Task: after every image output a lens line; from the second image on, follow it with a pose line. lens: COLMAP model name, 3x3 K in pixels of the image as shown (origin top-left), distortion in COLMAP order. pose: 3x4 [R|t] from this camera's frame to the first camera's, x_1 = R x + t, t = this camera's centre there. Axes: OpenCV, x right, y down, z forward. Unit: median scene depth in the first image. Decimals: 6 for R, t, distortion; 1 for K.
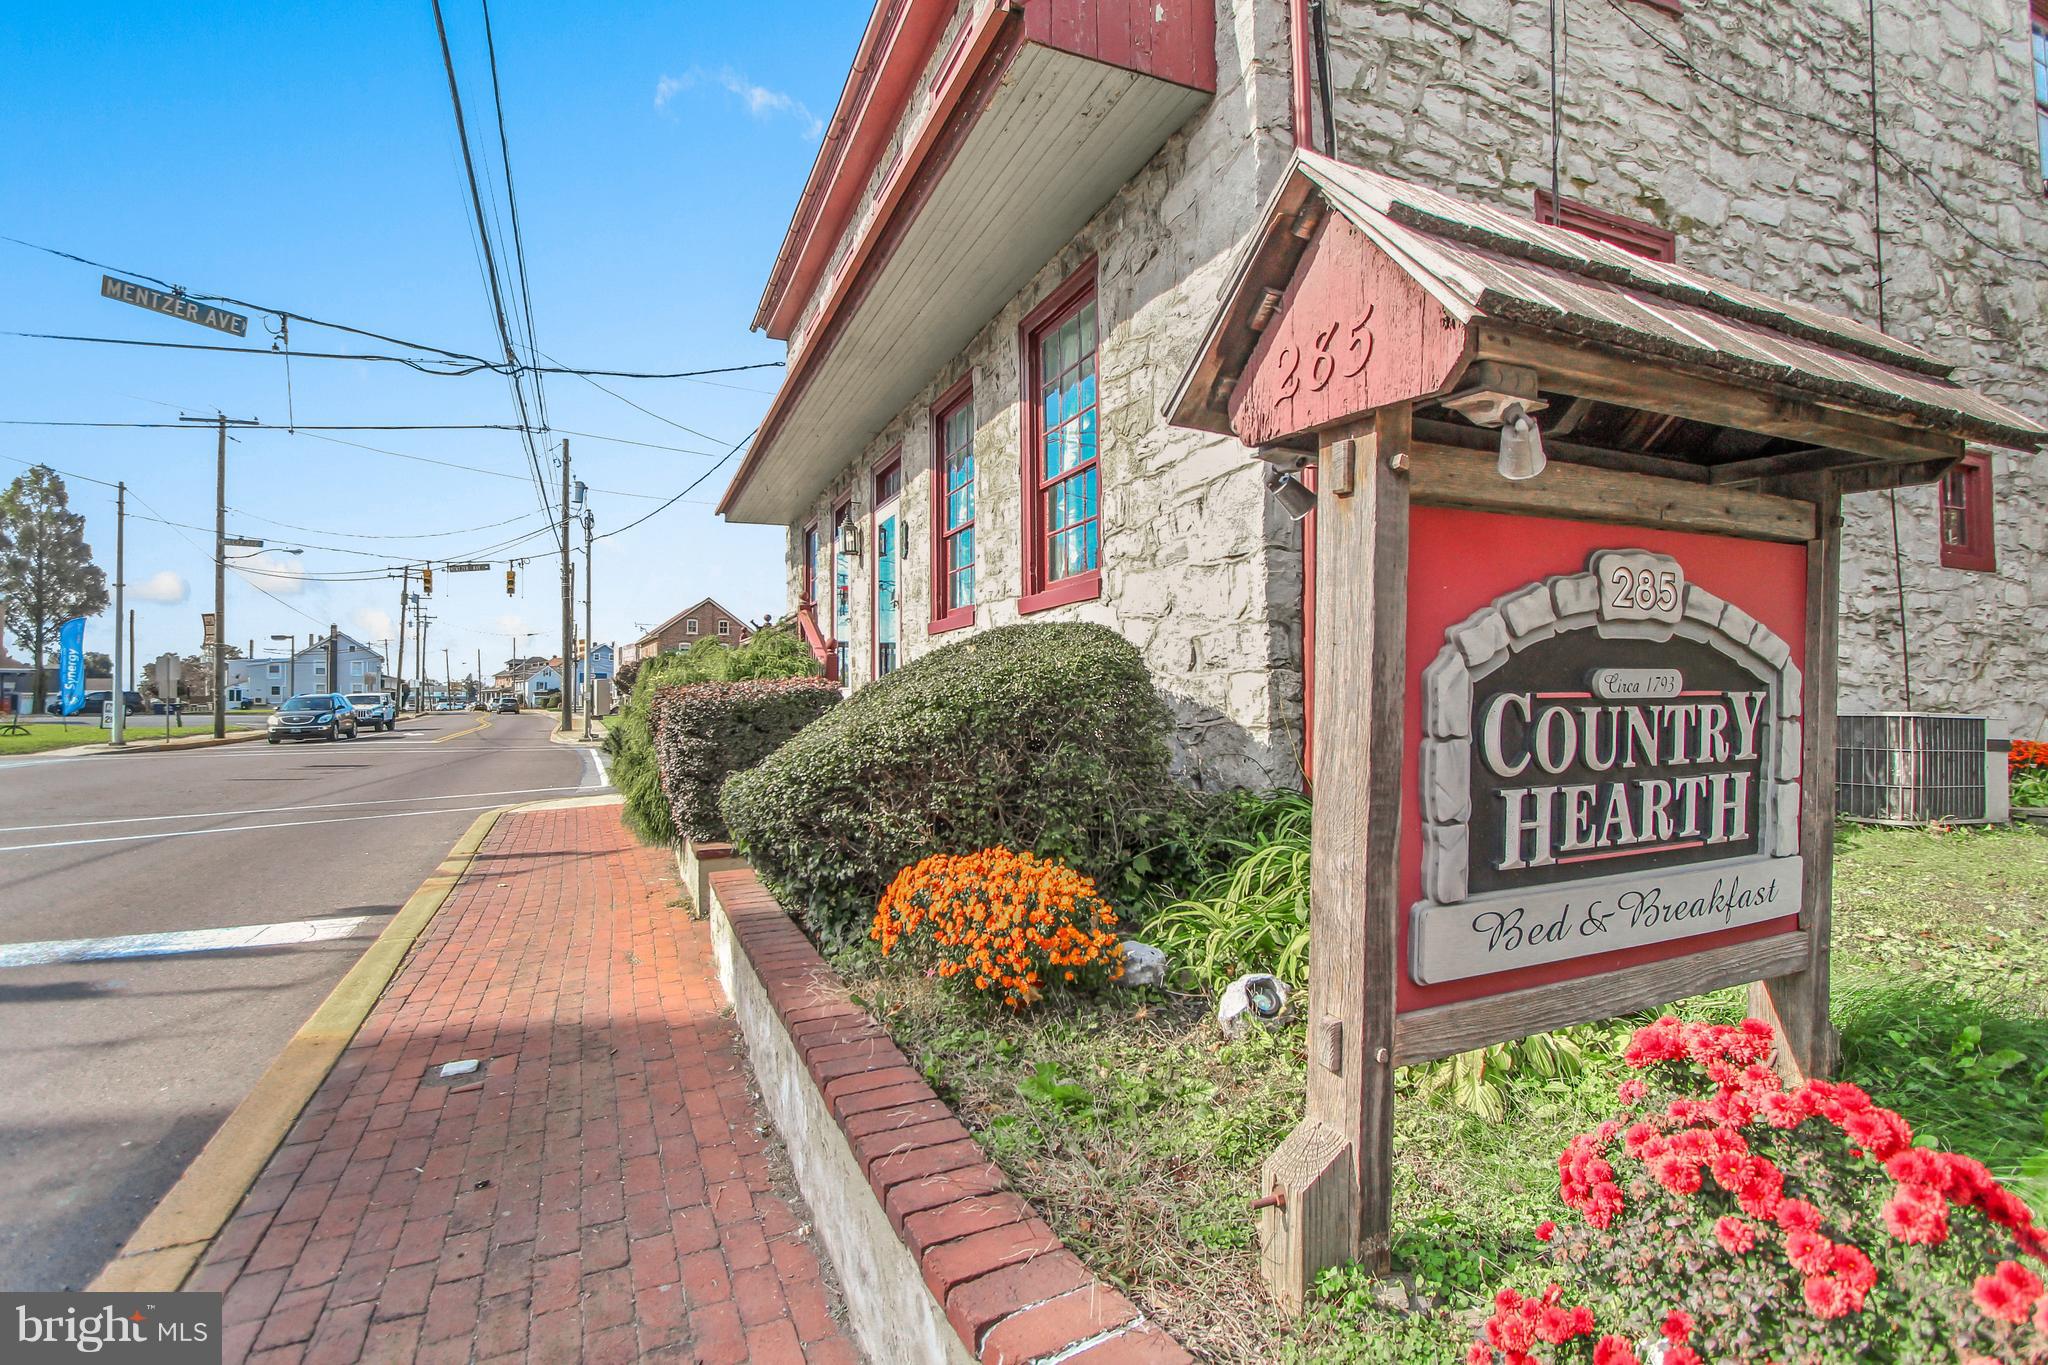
lens RADIAL K [[948.7, 0, 1035.0], [0, 948.7, 678.0], [0, 0, 1]] dist [-0.018019, 0.004005]
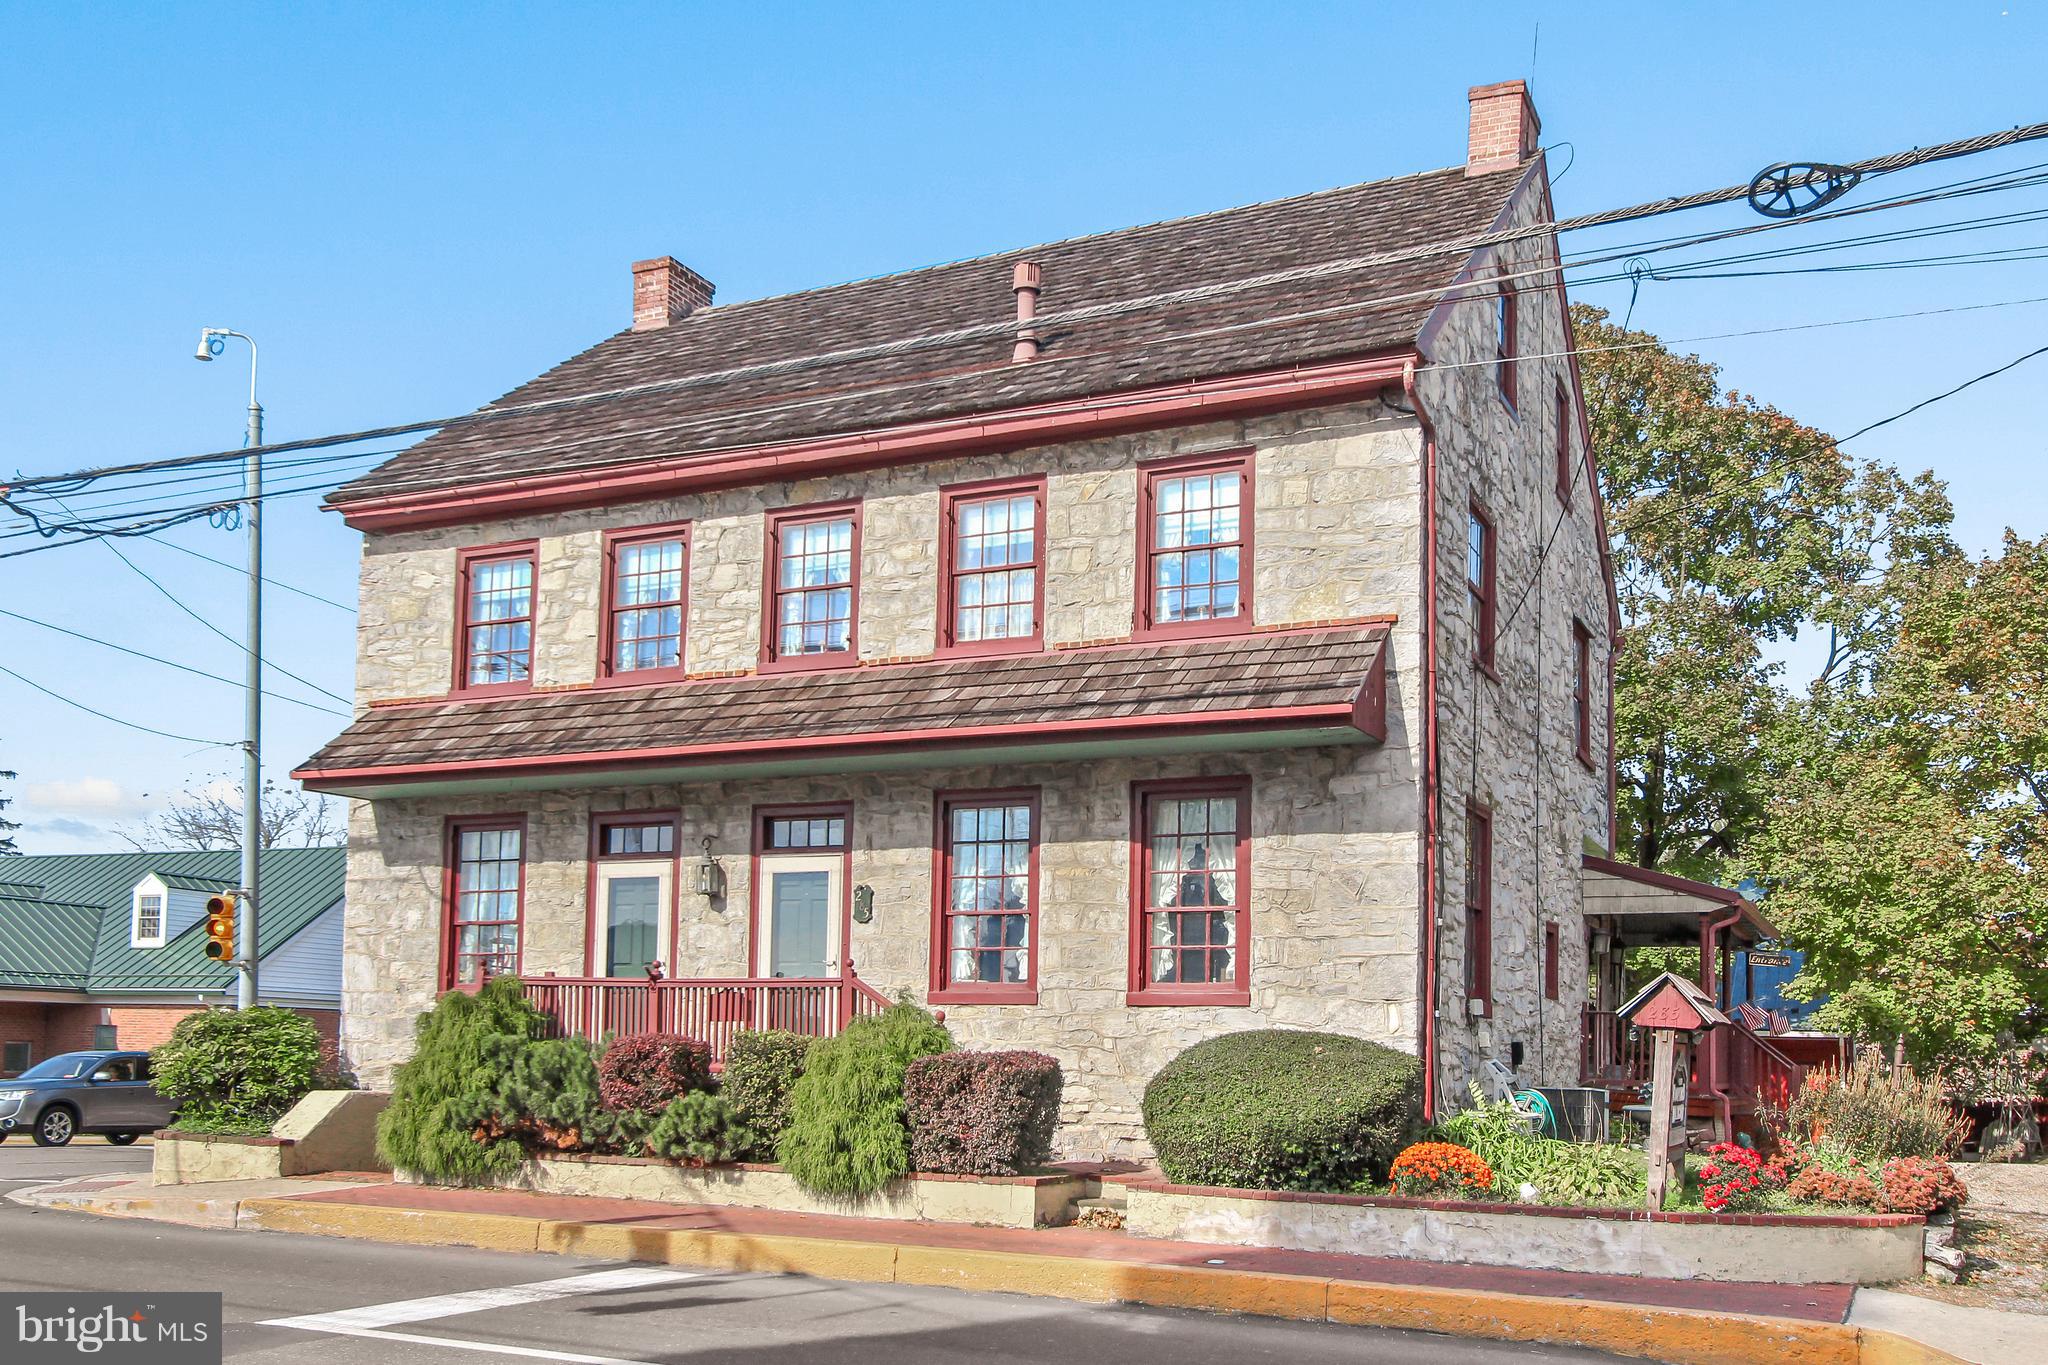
lens RADIAL K [[1978.4, 0, 1096.6], [0, 1978.4, 917.5], [0, 0, 1]] dist [0.007565, 0.000000]
pose [[0.734545, 0.069014, 0.675042, -2.512238], [-0.041789, 0.997527, -0.056512, -0.041133], [-0.677272, 0.013301, 0.735612, -1.296717]]
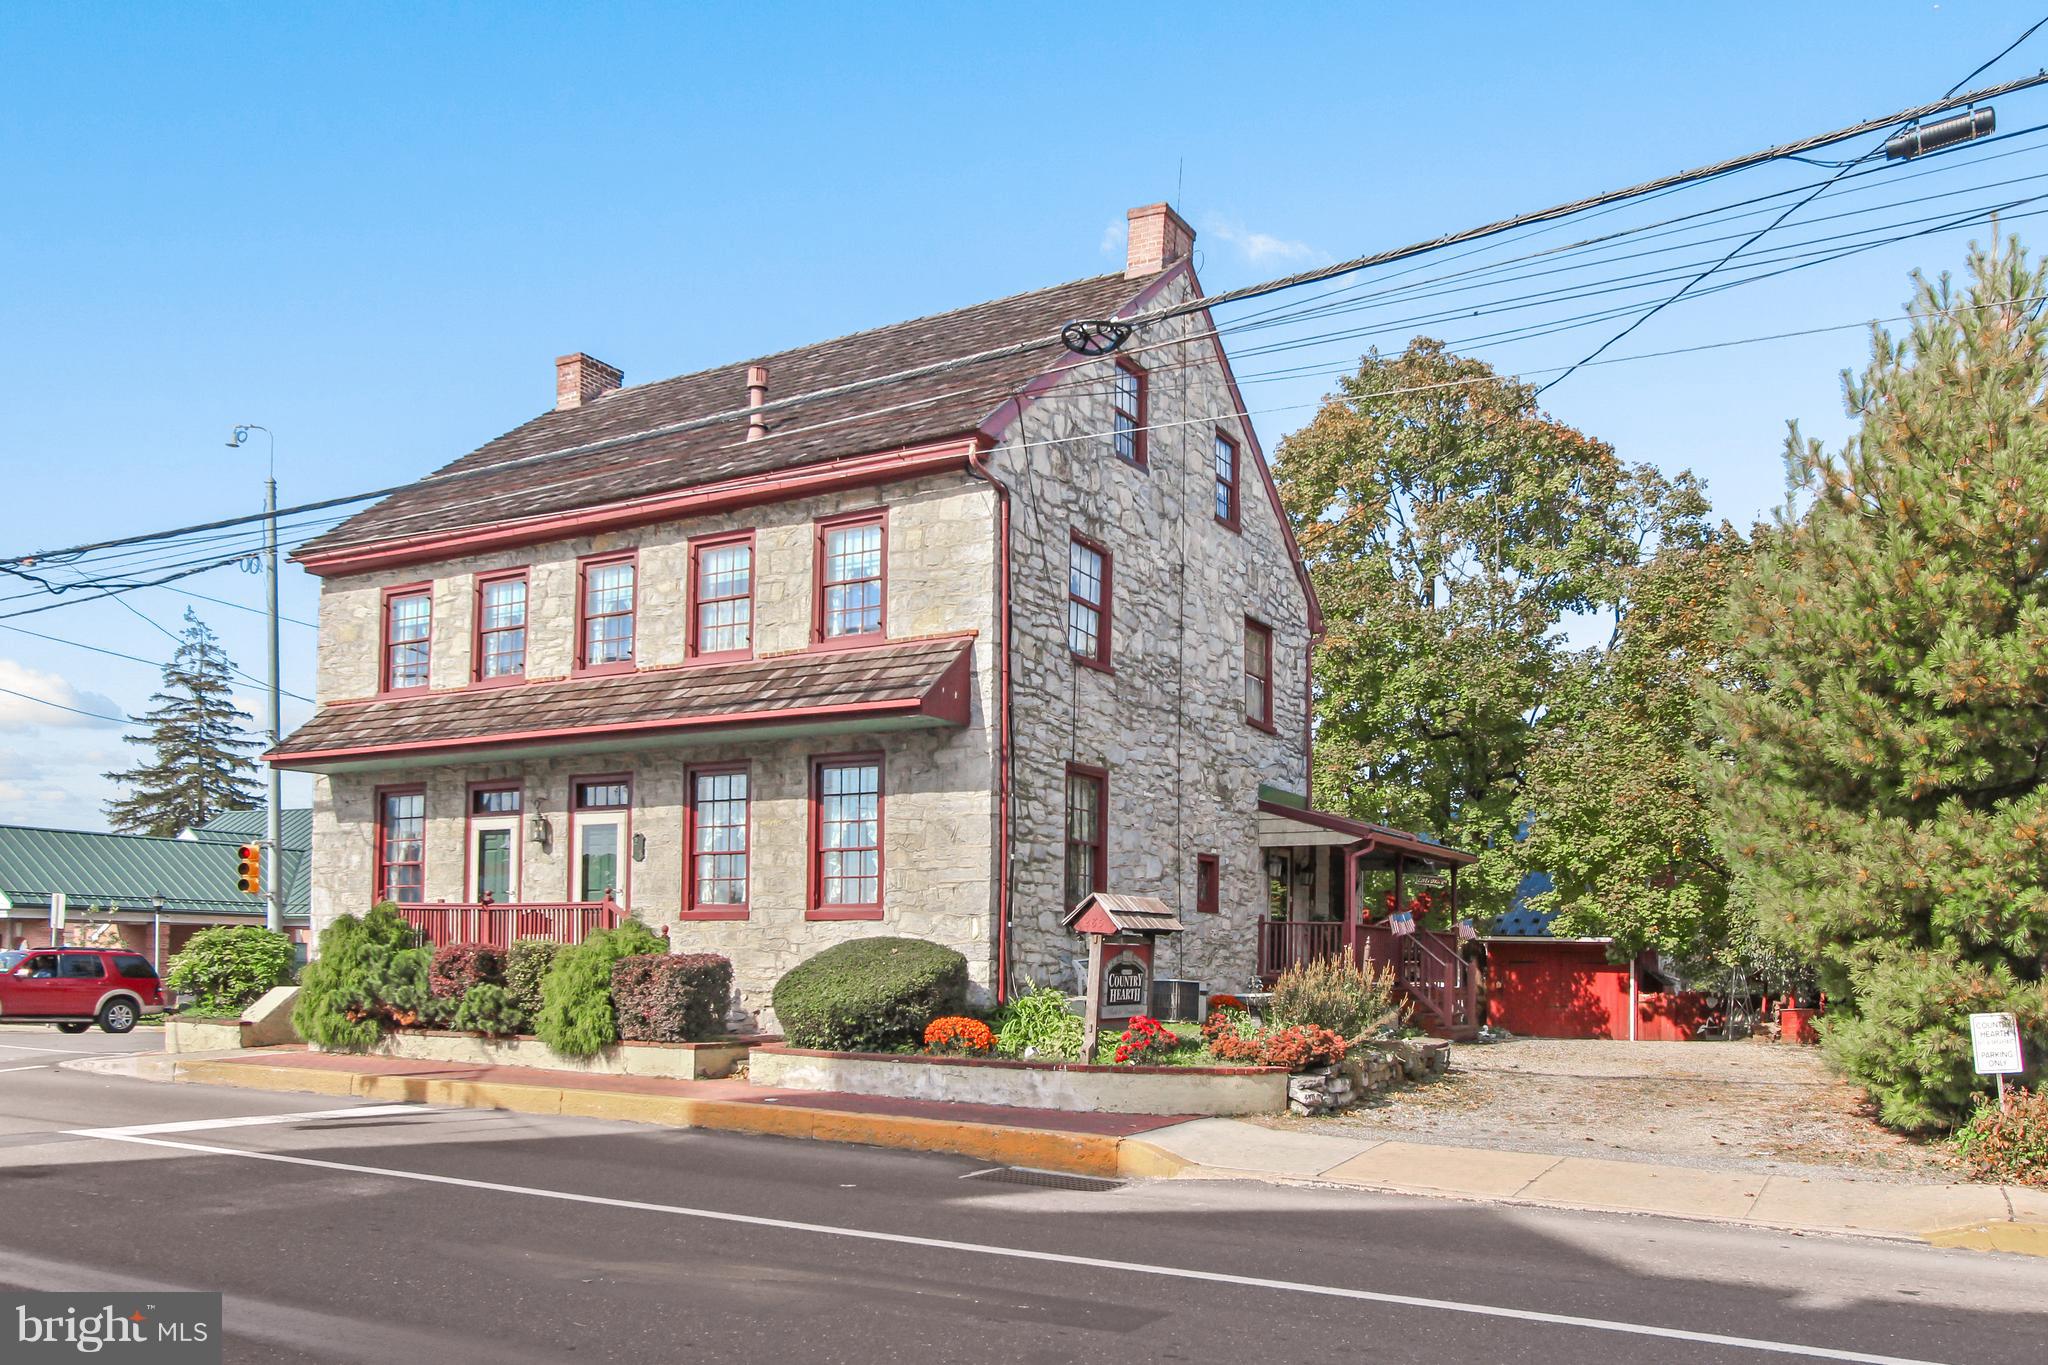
lens RADIAL K [[1700.6, 0, 1077.7], [0, 1700.6, 895.4], [0, 0, 1]] dist [-0.001562, 0.009554]
pose [[0.792512, 0.042117, 0.608400, -2.061141], [-0.034437, 0.999111, -0.024307, -0.069692], [-0.608883, -0.001688, 0.793258, -2.451227]]
